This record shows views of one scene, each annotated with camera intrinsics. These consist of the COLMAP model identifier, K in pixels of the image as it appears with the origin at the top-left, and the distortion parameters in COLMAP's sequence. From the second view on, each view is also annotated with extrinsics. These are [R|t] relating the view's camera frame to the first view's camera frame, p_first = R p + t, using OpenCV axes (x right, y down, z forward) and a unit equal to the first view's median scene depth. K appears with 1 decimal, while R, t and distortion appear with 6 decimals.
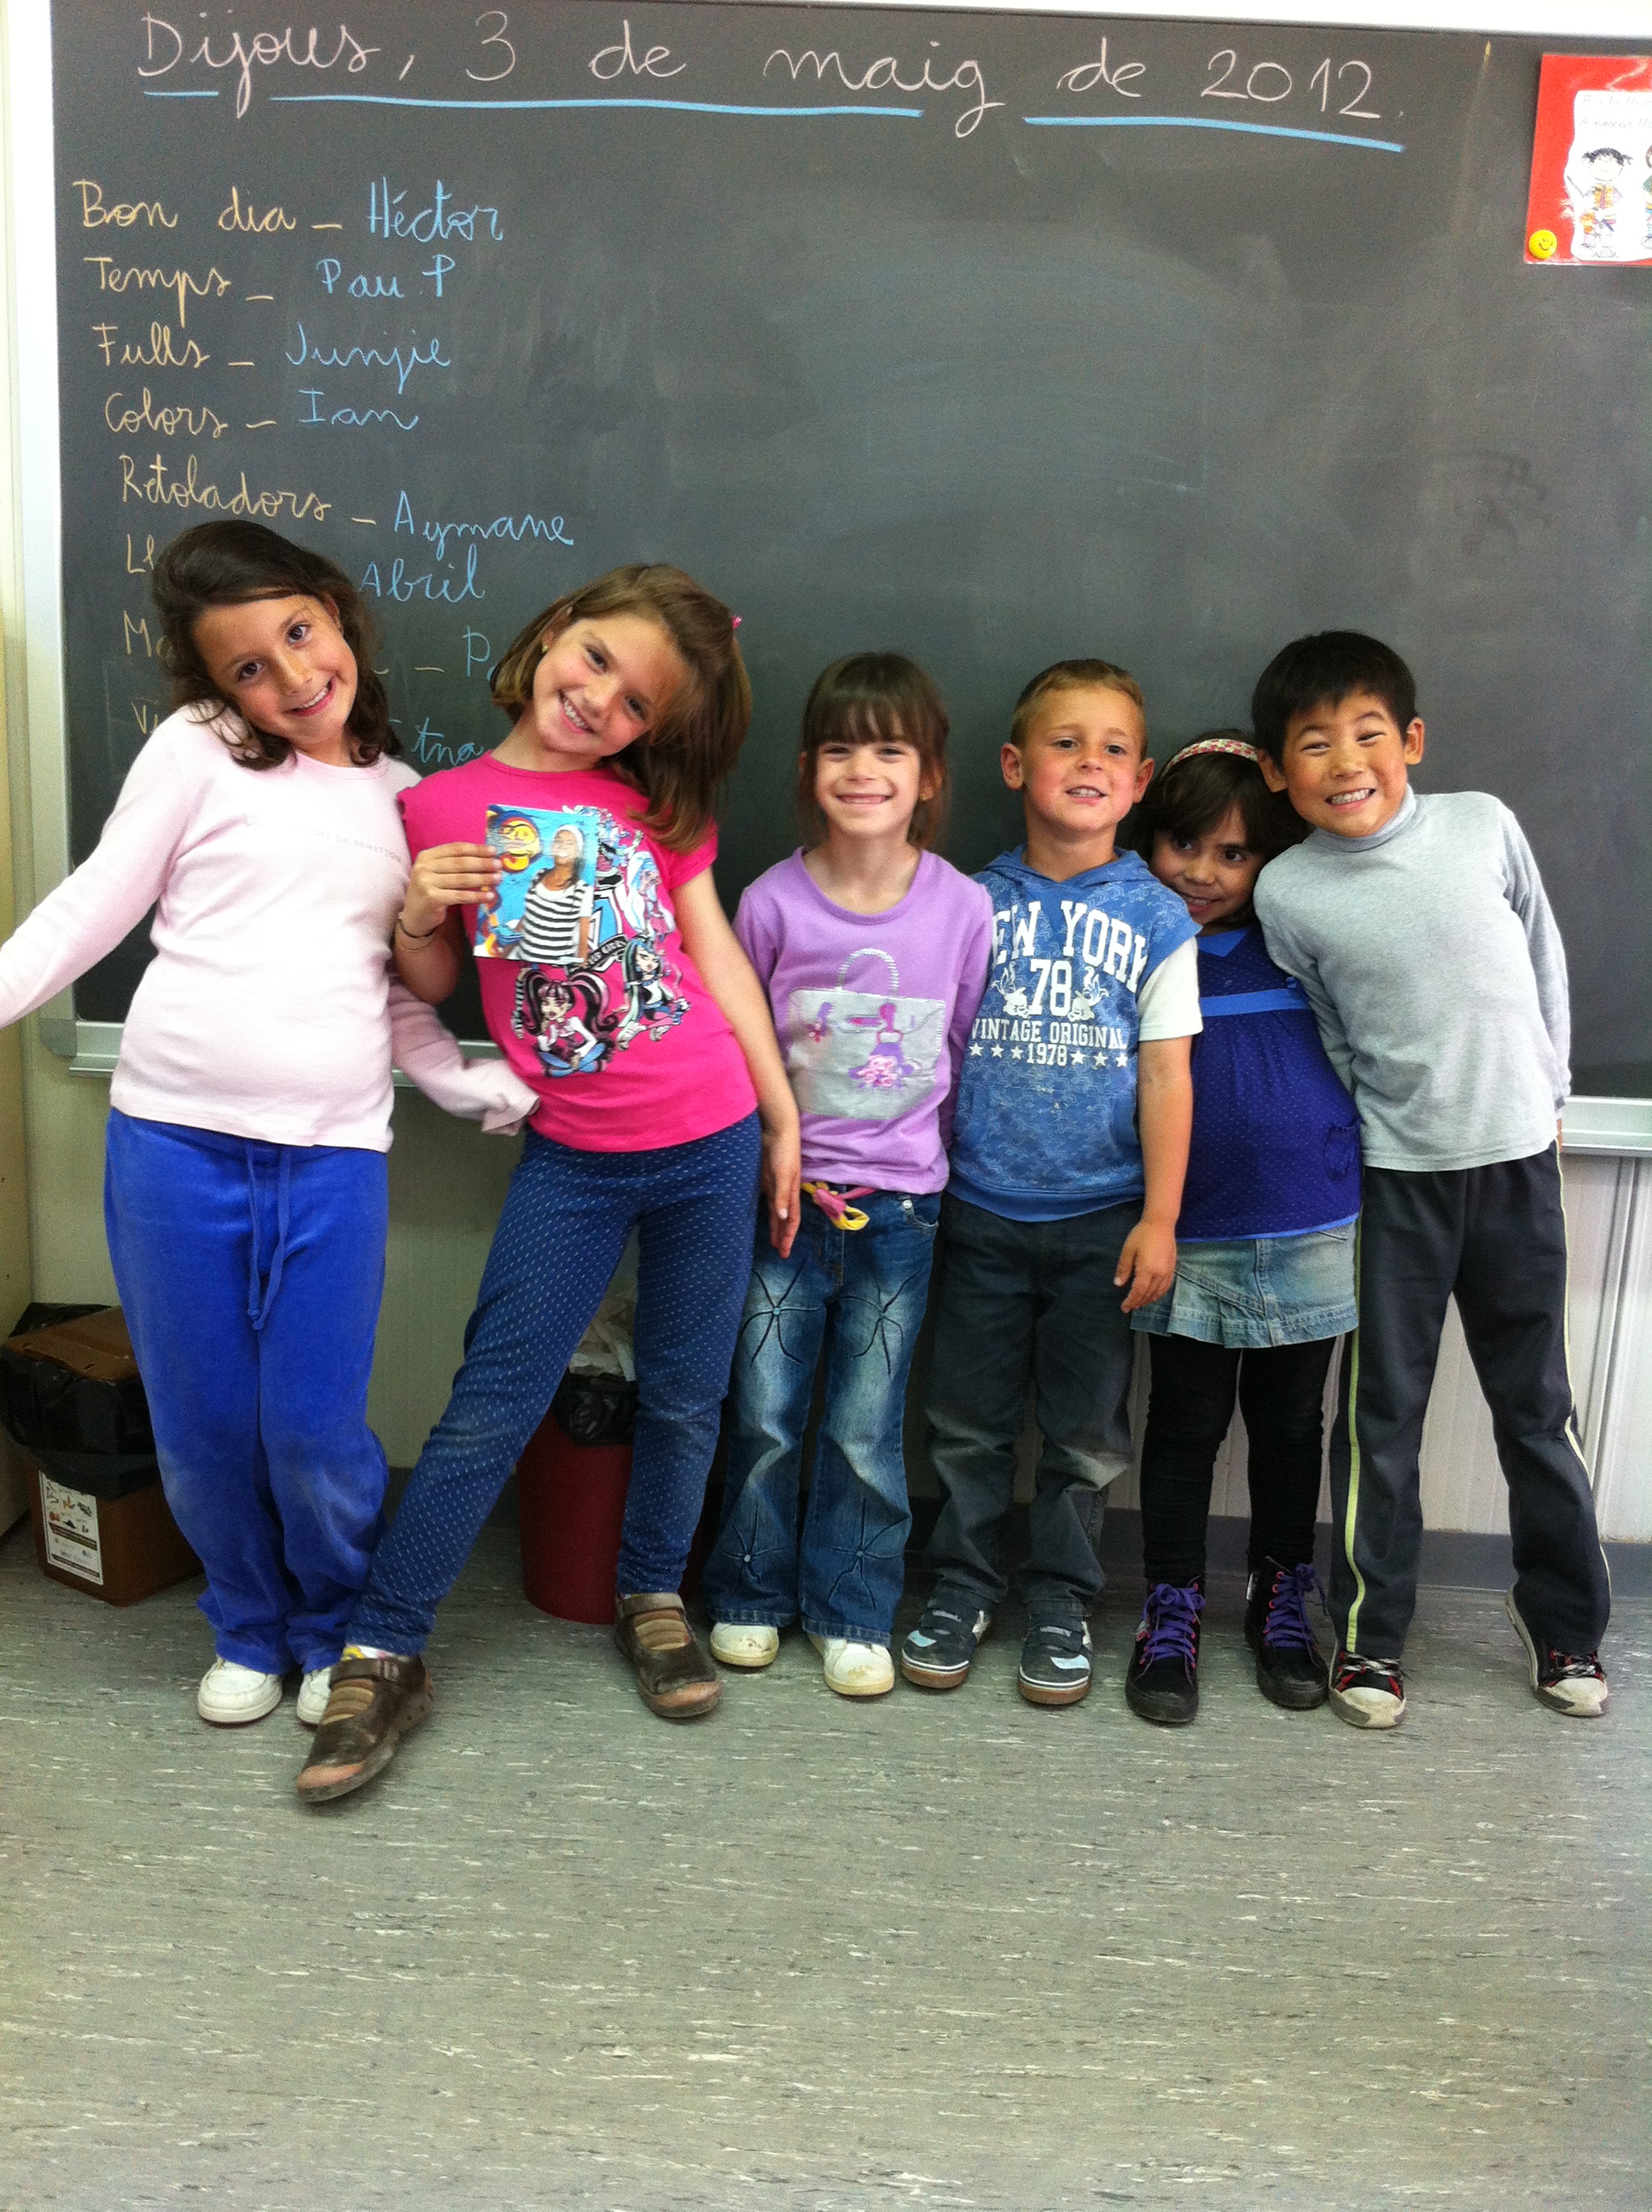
lens RADIAL K [[1987.8, 0, 826.0], [0, 1987.8, 1106.0], [0, 0, 1]] dist [0.051601, -0.190778]
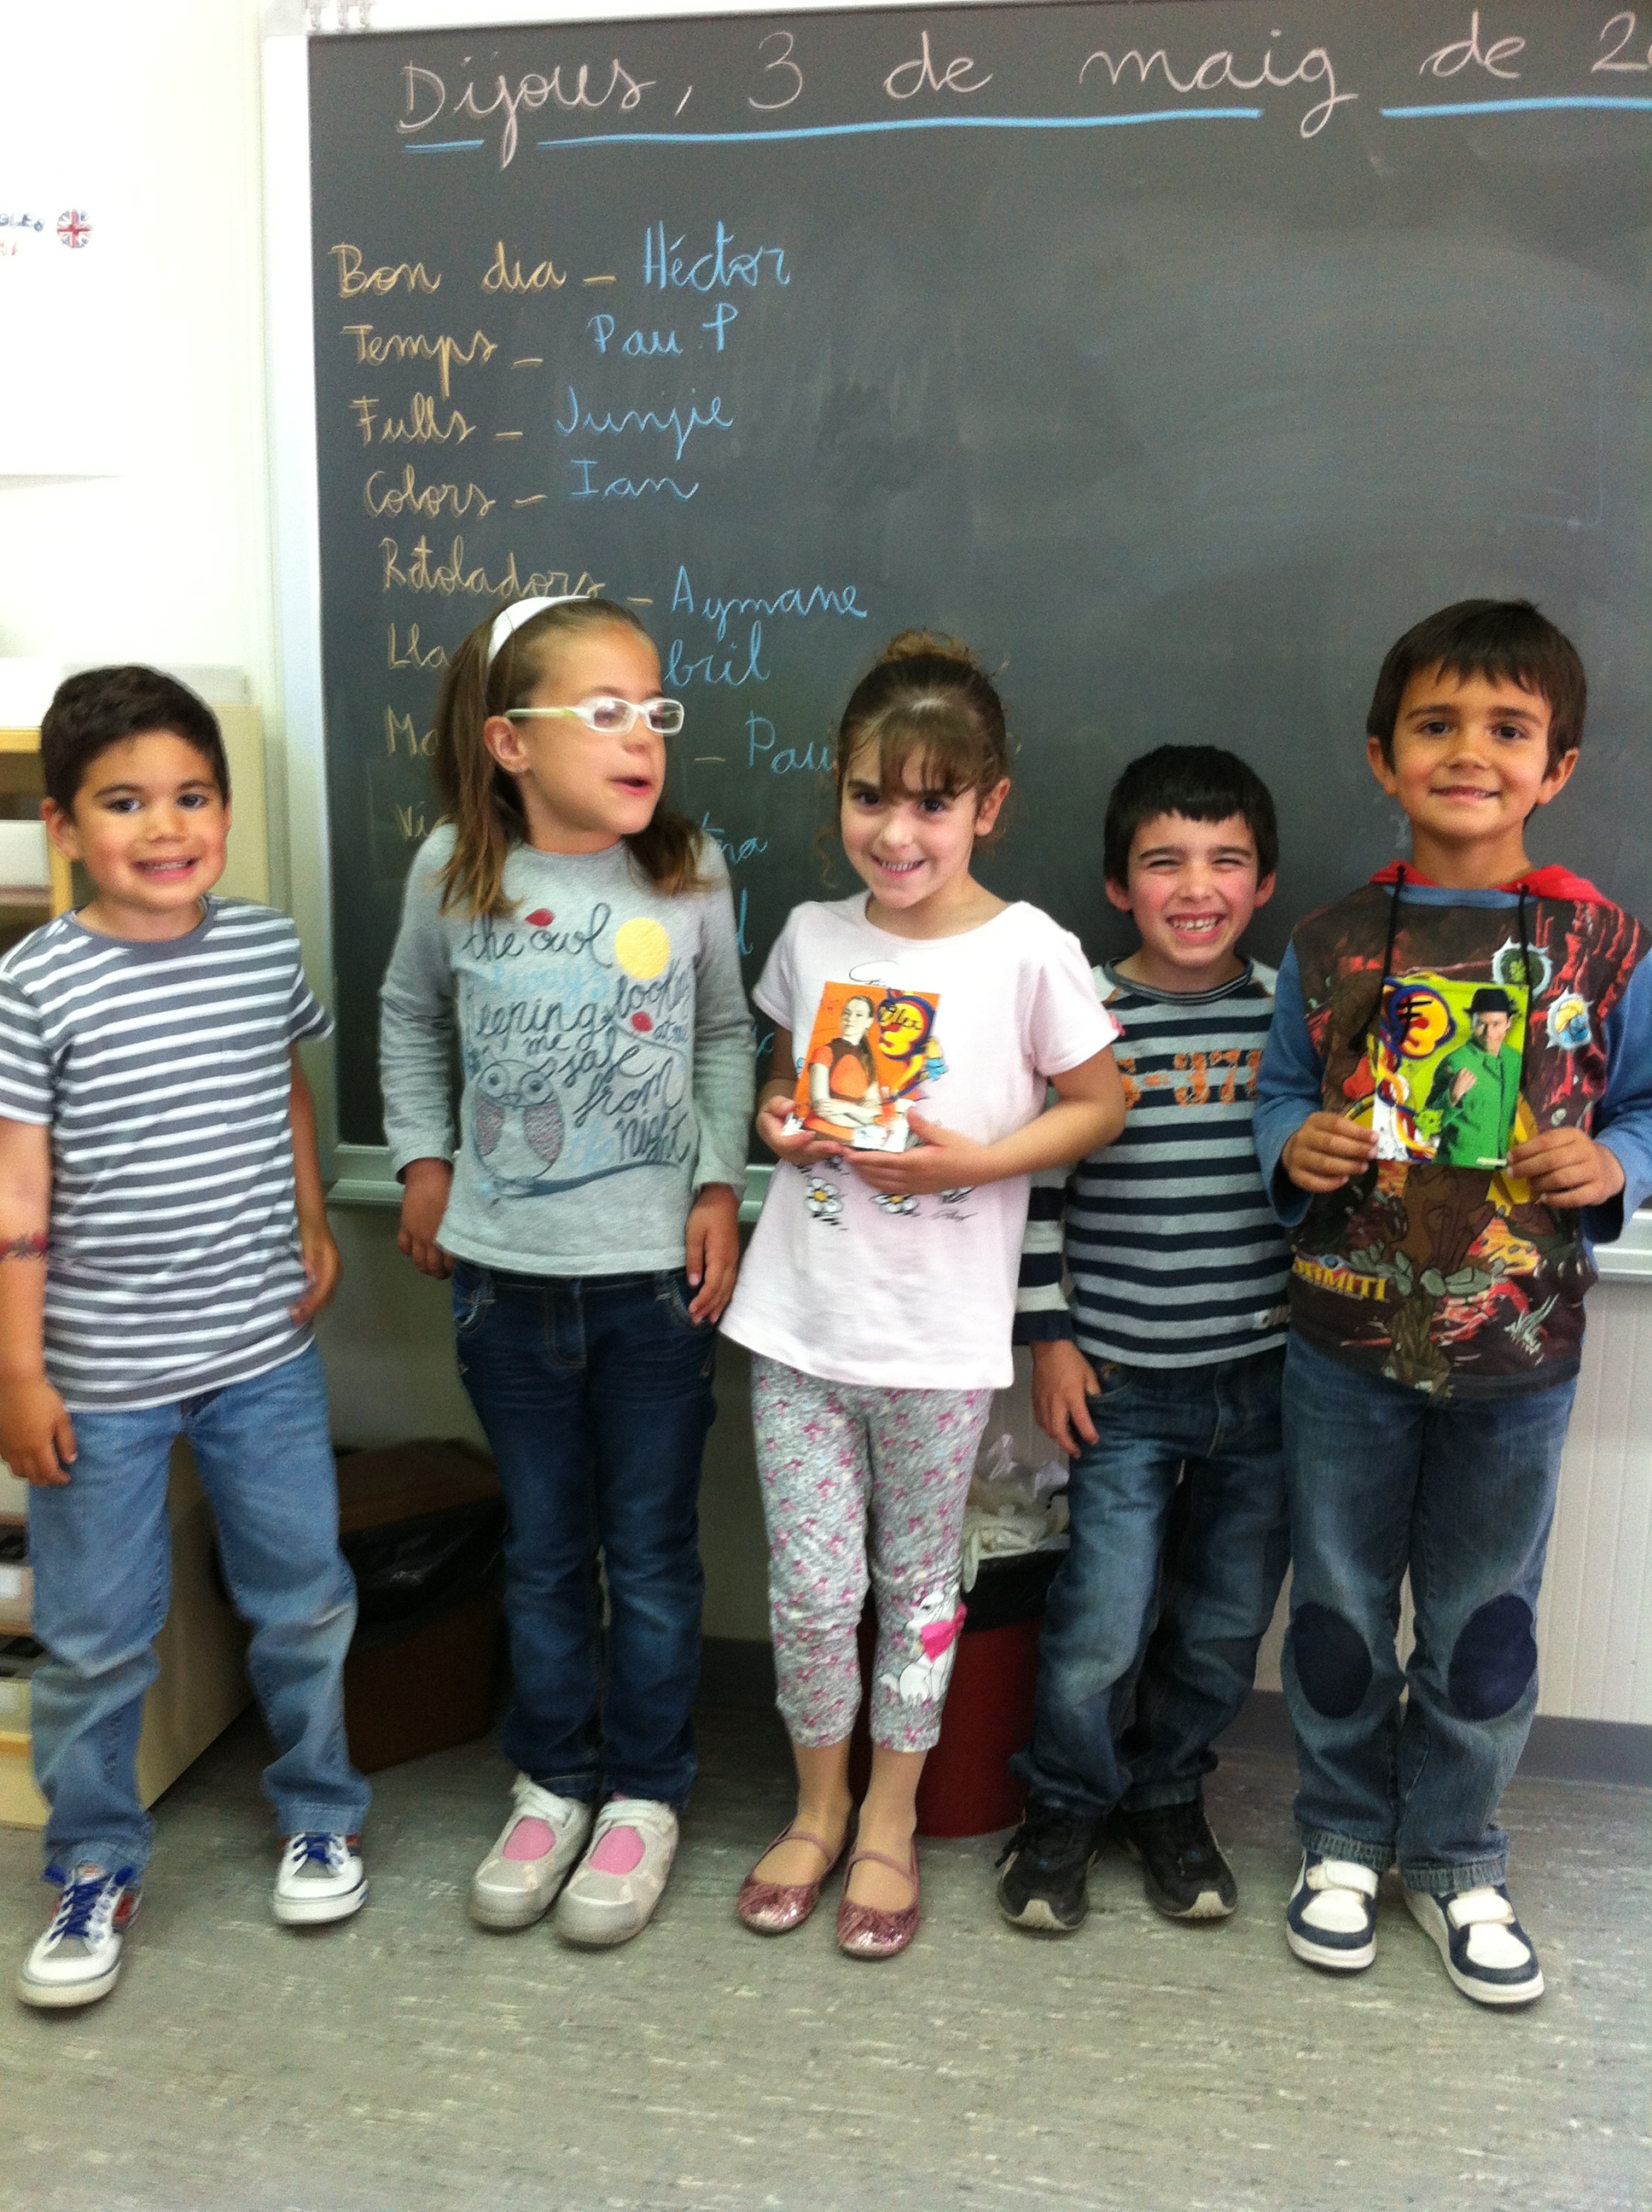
lens RADIAL K [[1987.8, 0, 826.0], [0, 1987.8, 1106.0], [0, 0, 1]] dist [0.051601, -0.190778]
pose [[0.988438, -0.002870, -0.151597, -0.010281], [-0.003068, 0.999238, -0.038923, -0.028219], [0.151593, 0.038938, 0.987676, 0.127358]]
